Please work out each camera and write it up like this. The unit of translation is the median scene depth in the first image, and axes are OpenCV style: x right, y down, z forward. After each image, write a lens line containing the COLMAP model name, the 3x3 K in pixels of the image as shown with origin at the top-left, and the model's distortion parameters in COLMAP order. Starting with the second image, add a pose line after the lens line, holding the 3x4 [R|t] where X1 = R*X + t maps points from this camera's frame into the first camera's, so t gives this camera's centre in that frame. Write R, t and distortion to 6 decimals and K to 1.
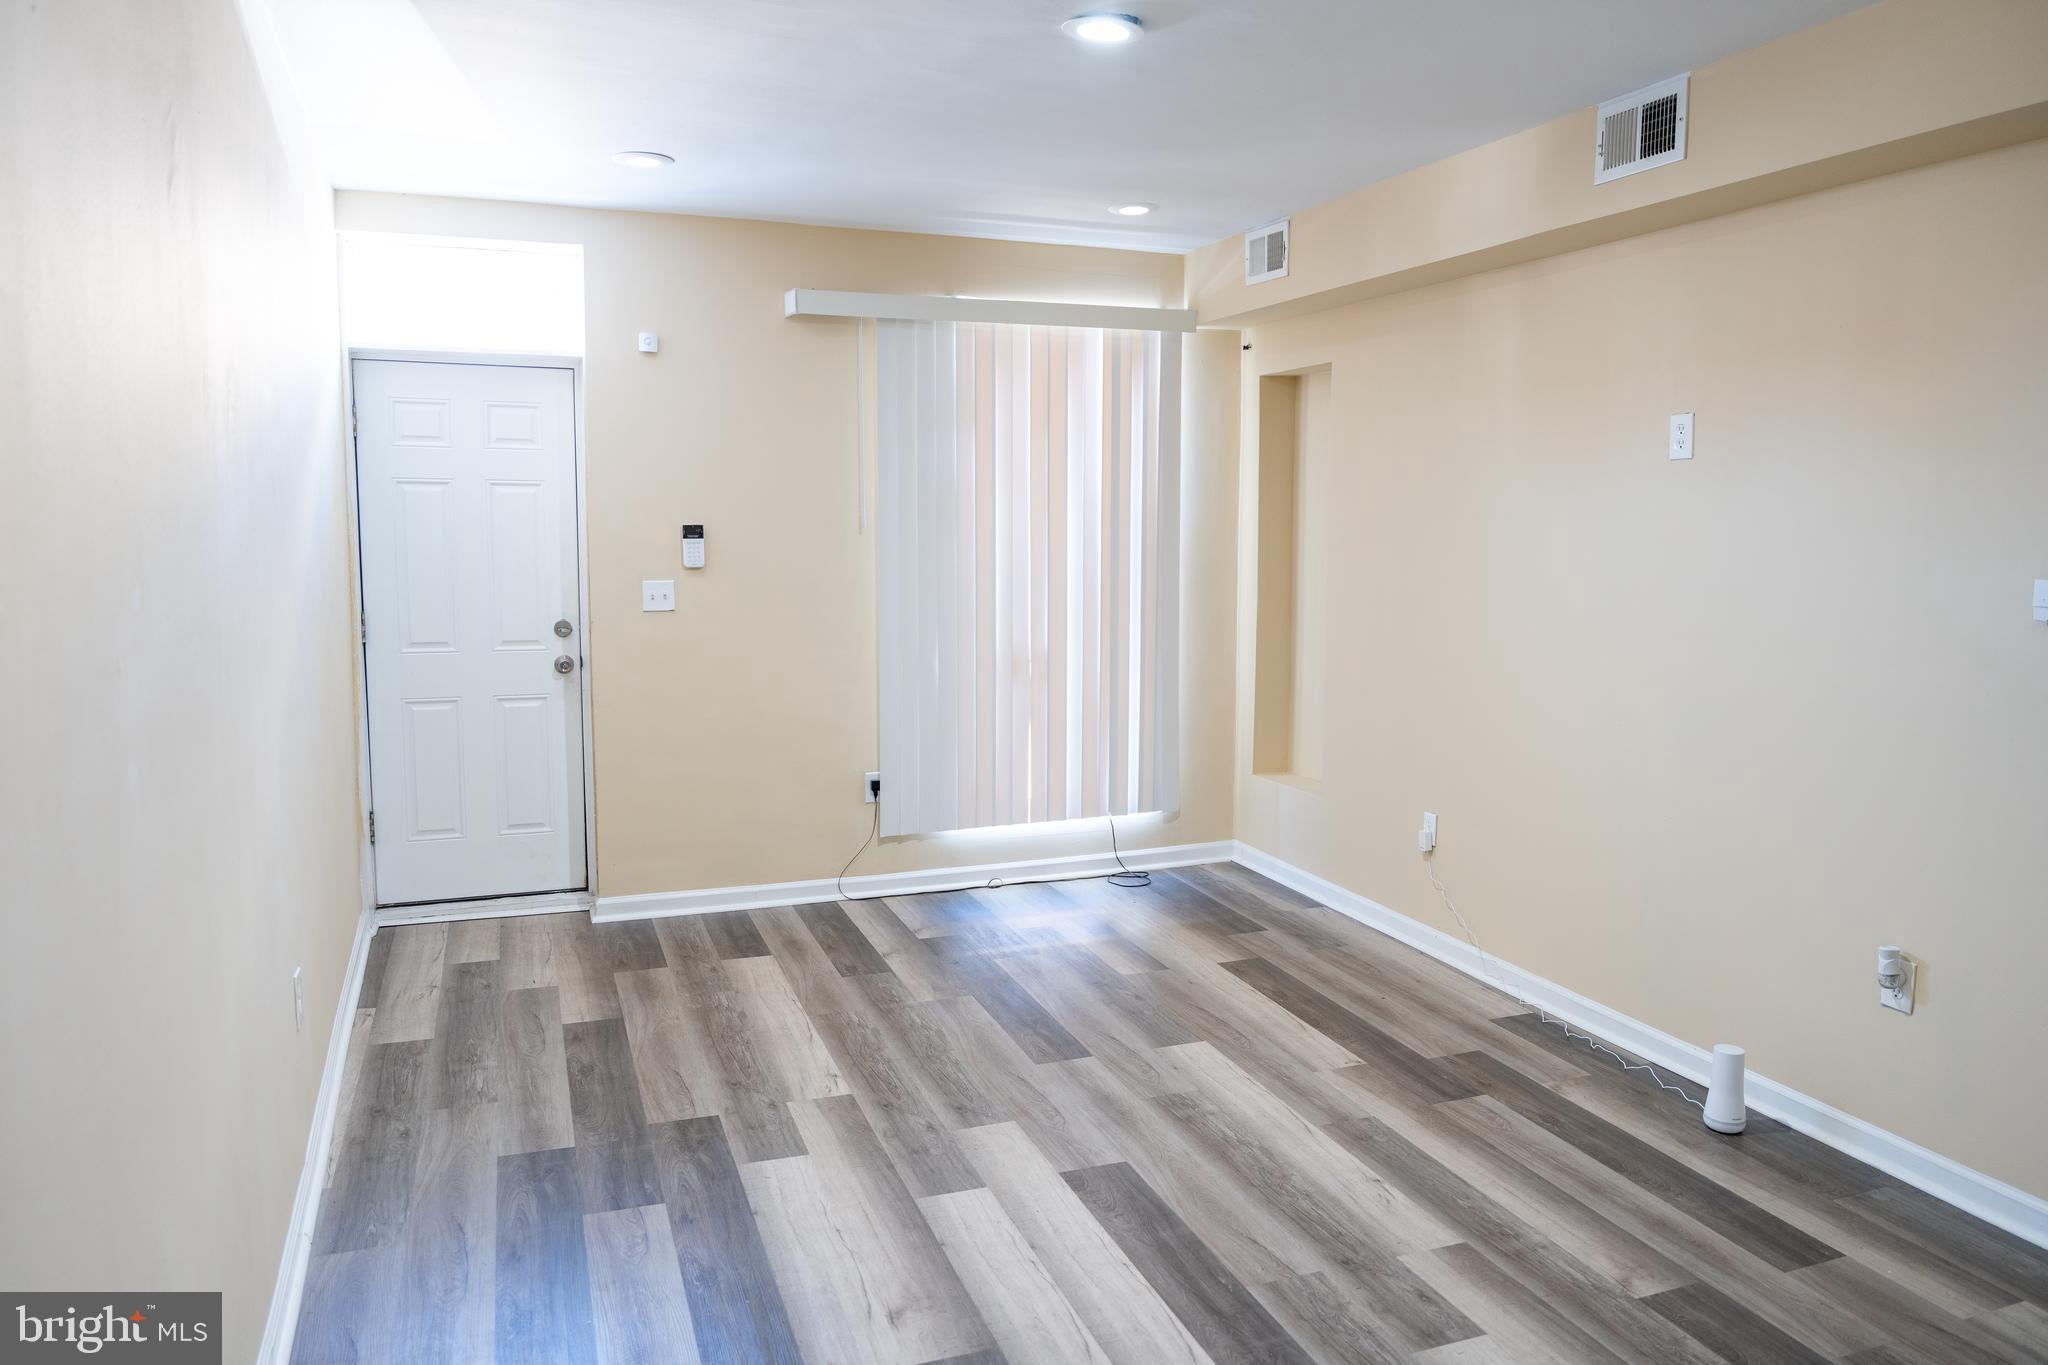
lens RADIAL K [[1357.6, 0, 1024.0], [0, 1357.6, 682.5], [0, 0, 1]] dist [-0.011616, -0.002236]
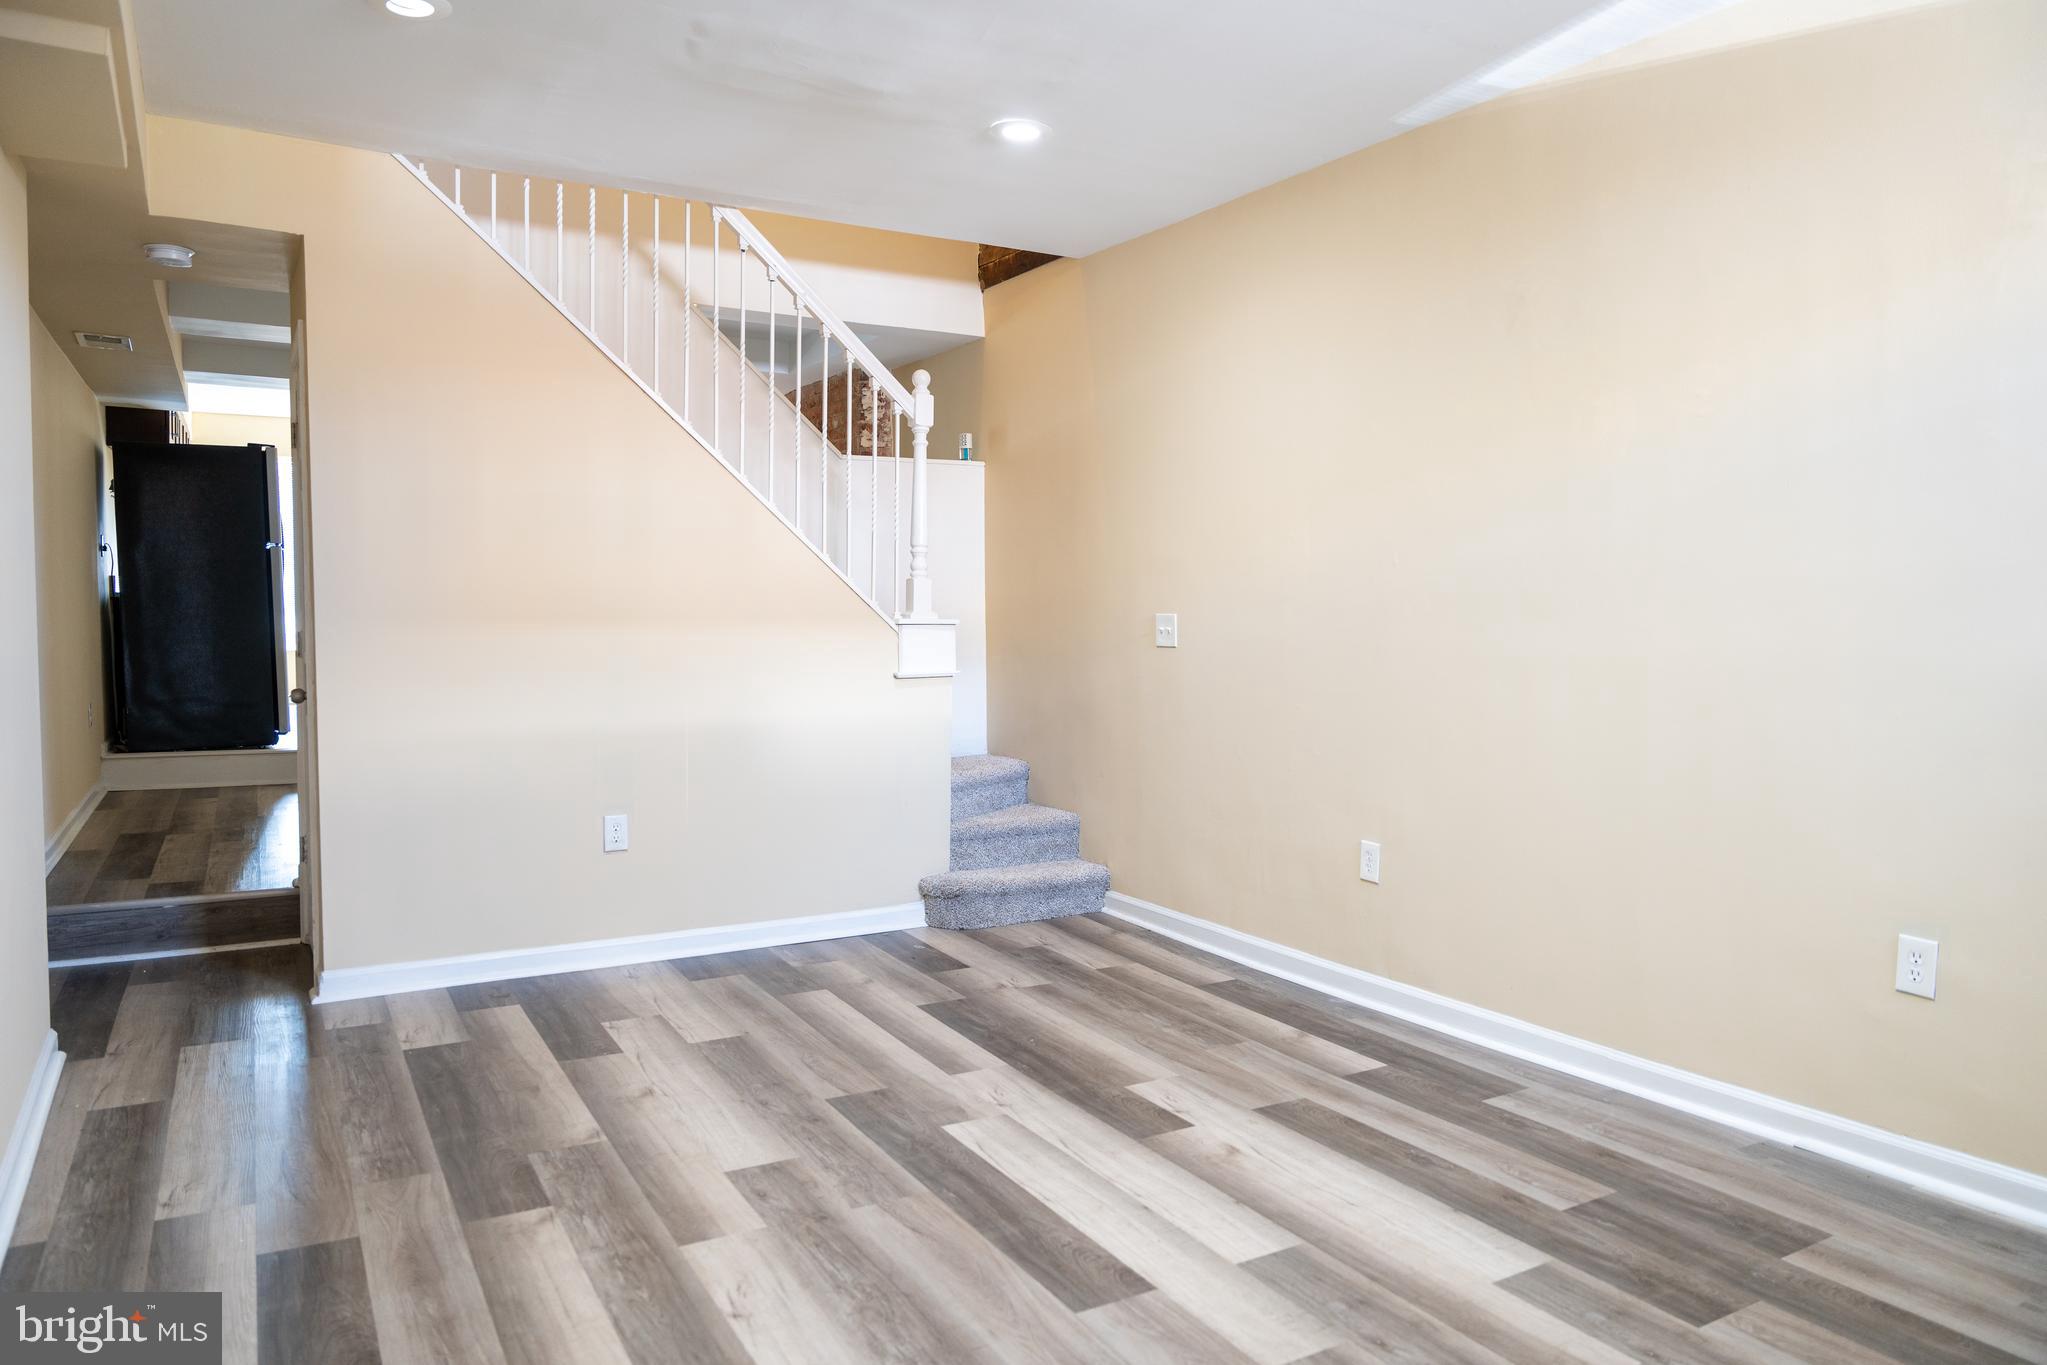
lens RADIAL K [[1370.1, 0, 1011.3], [0, 1370.1, 681.8], [0, 0, 1]] dist [-0.006668, -0.004562]
pose [[-0.987659, 0.001039, -0.156616, 0.230126], [-0.026151, 0.984846, 0.171448, -0.106104], [0.154421, 0.173427, -0.972665, 1.697705]]
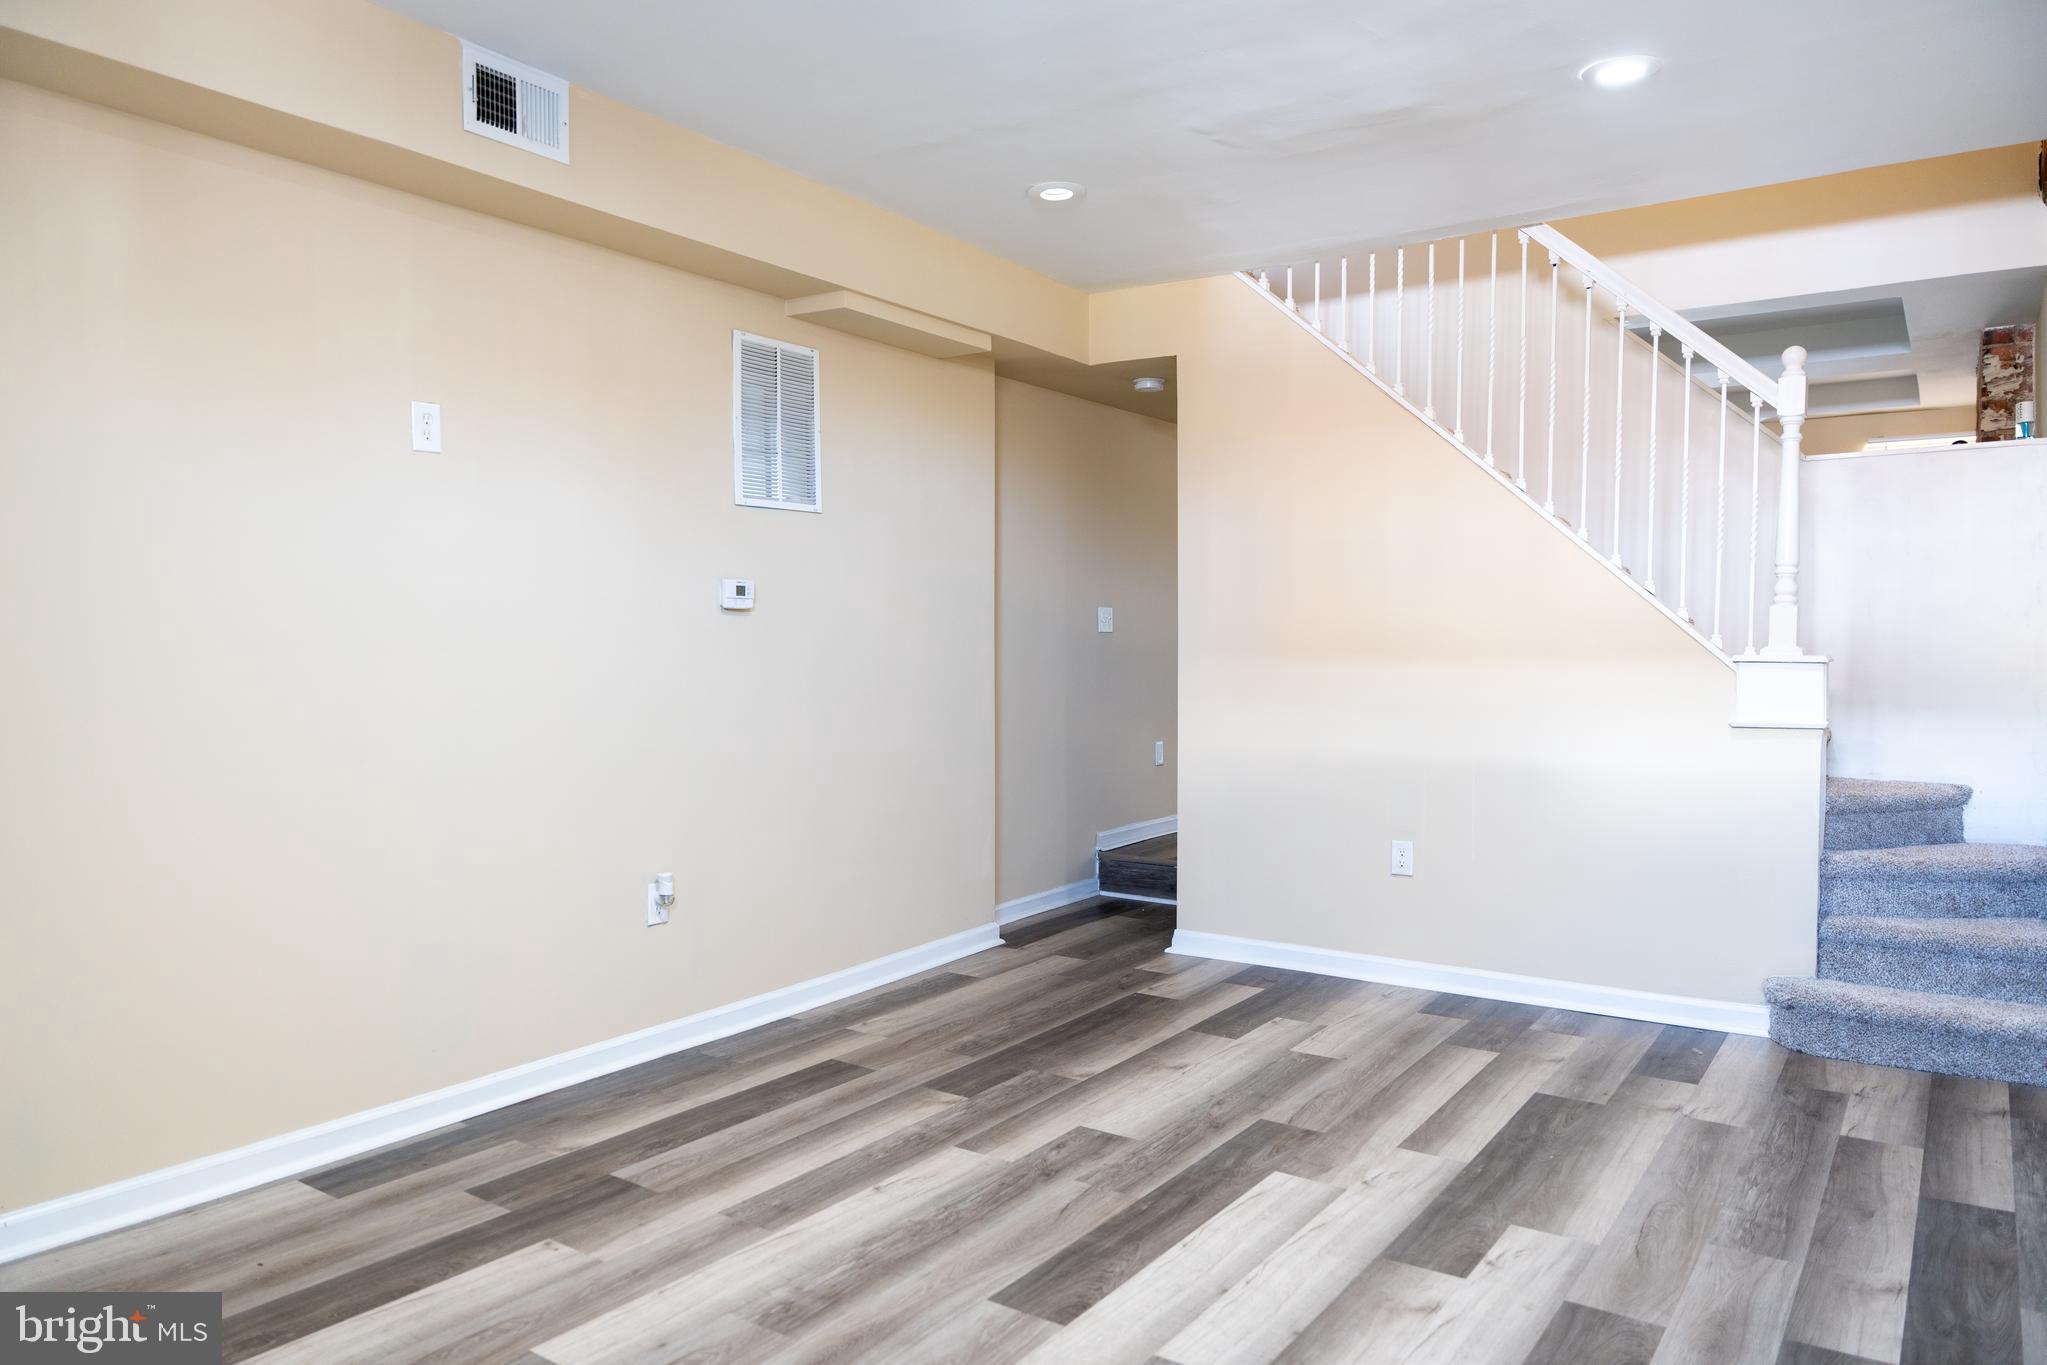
lens RADIAL K [[1370.1, 0, 1011.3], [0, 1370.1, 681.8], [0, 0, 1]] dist [-0.006668, -0.004562]
pose [[-0.562439, -0.028014, 0.826364, -0.588250], [0.098880, 0.989975, 0.100860, -0.077284], [-0.820905, 0.138438, -0.554031, 1.416573]]
